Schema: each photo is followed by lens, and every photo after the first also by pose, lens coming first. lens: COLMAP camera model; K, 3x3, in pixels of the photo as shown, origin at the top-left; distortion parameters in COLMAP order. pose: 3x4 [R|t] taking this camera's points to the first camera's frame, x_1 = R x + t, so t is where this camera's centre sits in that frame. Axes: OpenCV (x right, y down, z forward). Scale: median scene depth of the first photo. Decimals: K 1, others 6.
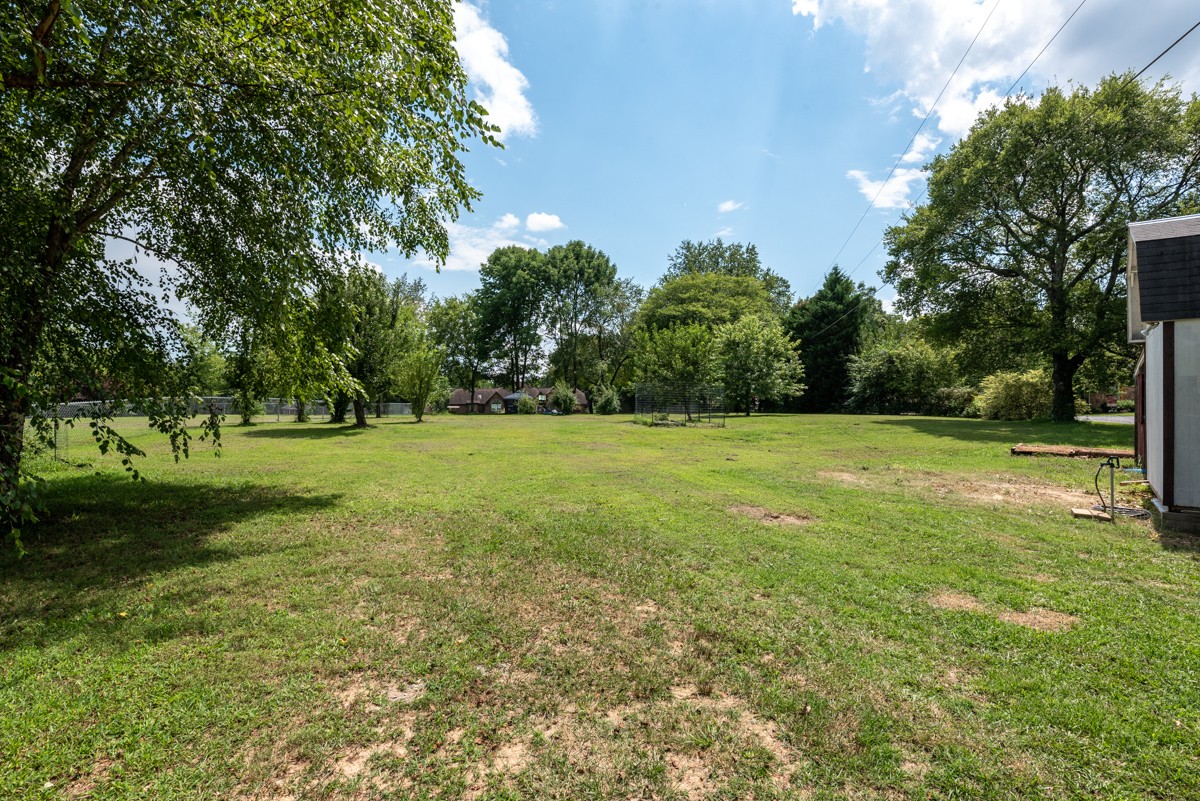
lens RADIAL K [[644.1, 0, 600.0], [0, 644.1, 400.5], [0, 0, 1]] dist [0.053239, 0.000096]
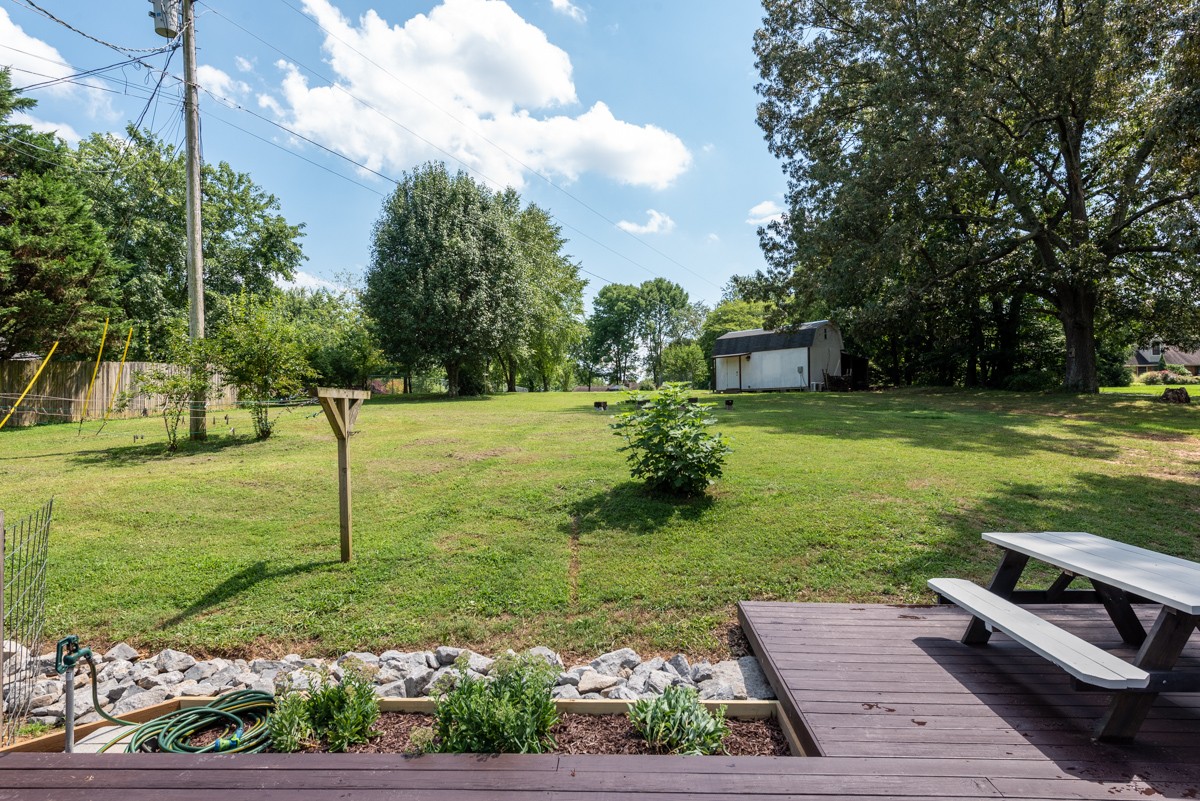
lens RADIAL K [[667.8, 0, 601.3], [0, 667.8, 405.5], [0, 0, 1]] dist [0.001611, 0.001783]
pose [[0.983697, -0.013178, -0.179352, 0.093083], [0.014085, 0.999894, 0.003787, 0.024933], [0.179283, -0.006252, 0.983778, -0.448476]]
